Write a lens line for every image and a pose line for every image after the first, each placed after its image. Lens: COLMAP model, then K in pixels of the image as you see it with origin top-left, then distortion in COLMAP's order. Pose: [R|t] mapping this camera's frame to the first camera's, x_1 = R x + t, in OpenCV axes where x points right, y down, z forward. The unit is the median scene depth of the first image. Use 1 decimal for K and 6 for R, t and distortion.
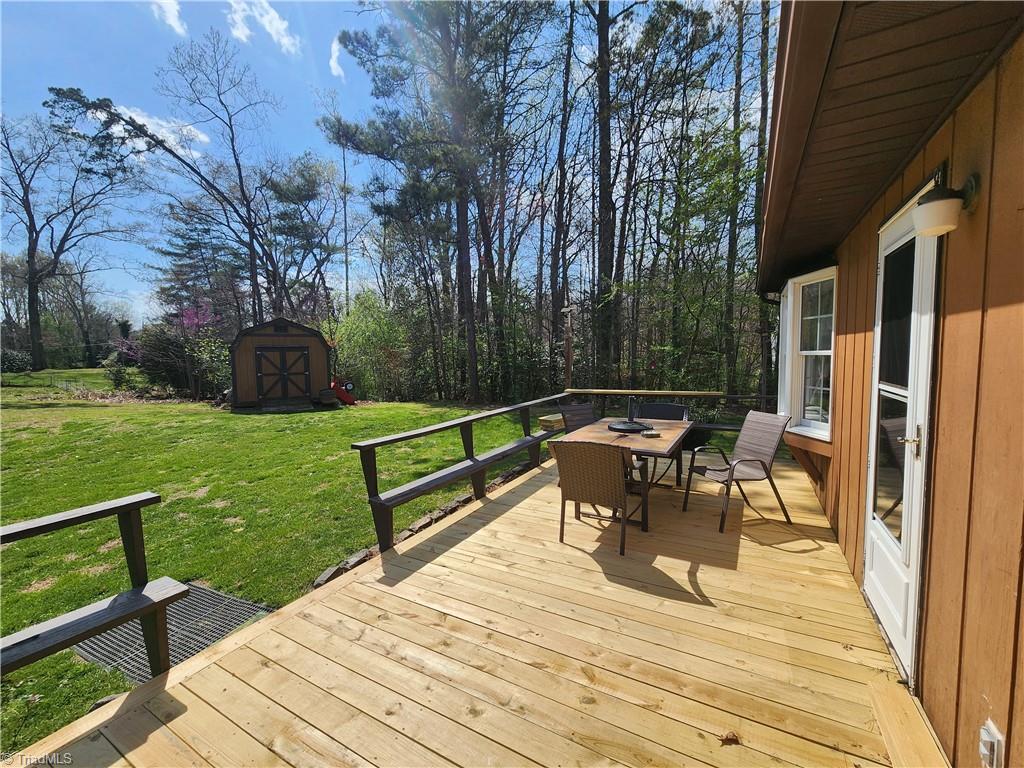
lens RADIAL K [[415.2, 0, 511.7], [0, 415.2, 386.1], [0, 0, 1]] dist [-0.000926, -0.000194]
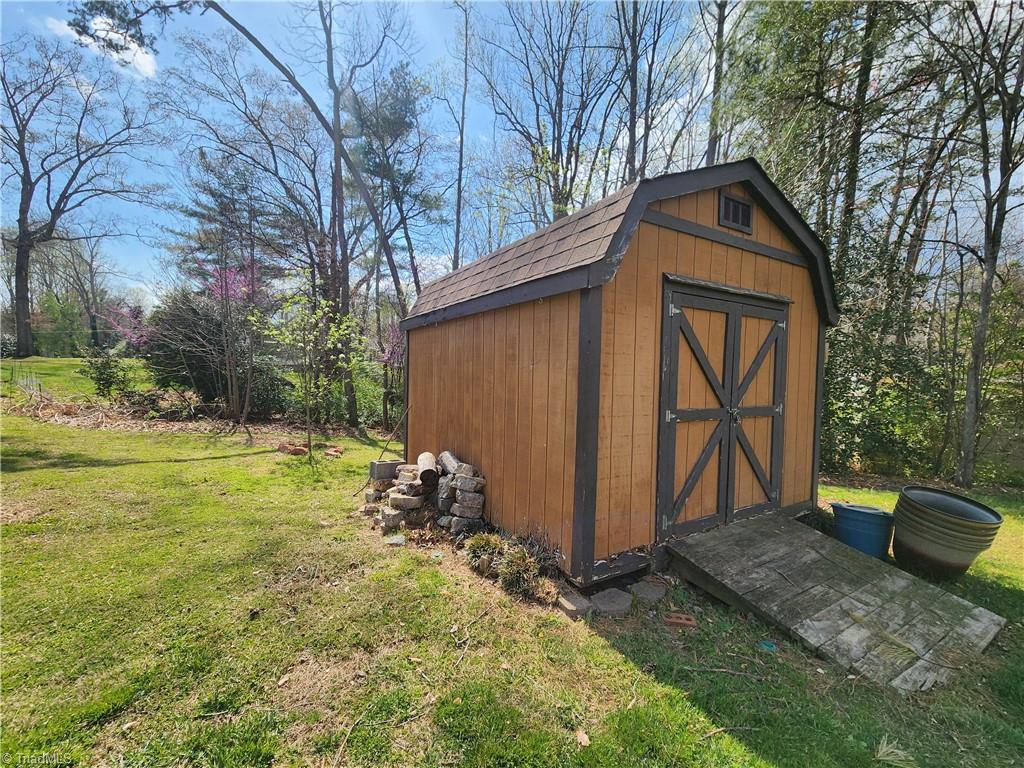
lens RADIAL K [[415.2, 0, 514.1], [0, 415.2, 382.3], [0, 0, 1]] dist [-0.000926, -0.000194]
pose [[0.999116, 0.039994, -0.012922, -0.195145], [-0.040289, 0.998914, -0.023404, -0.010559], [0.011972, 0.023904, 0.999643, 0.225164]]
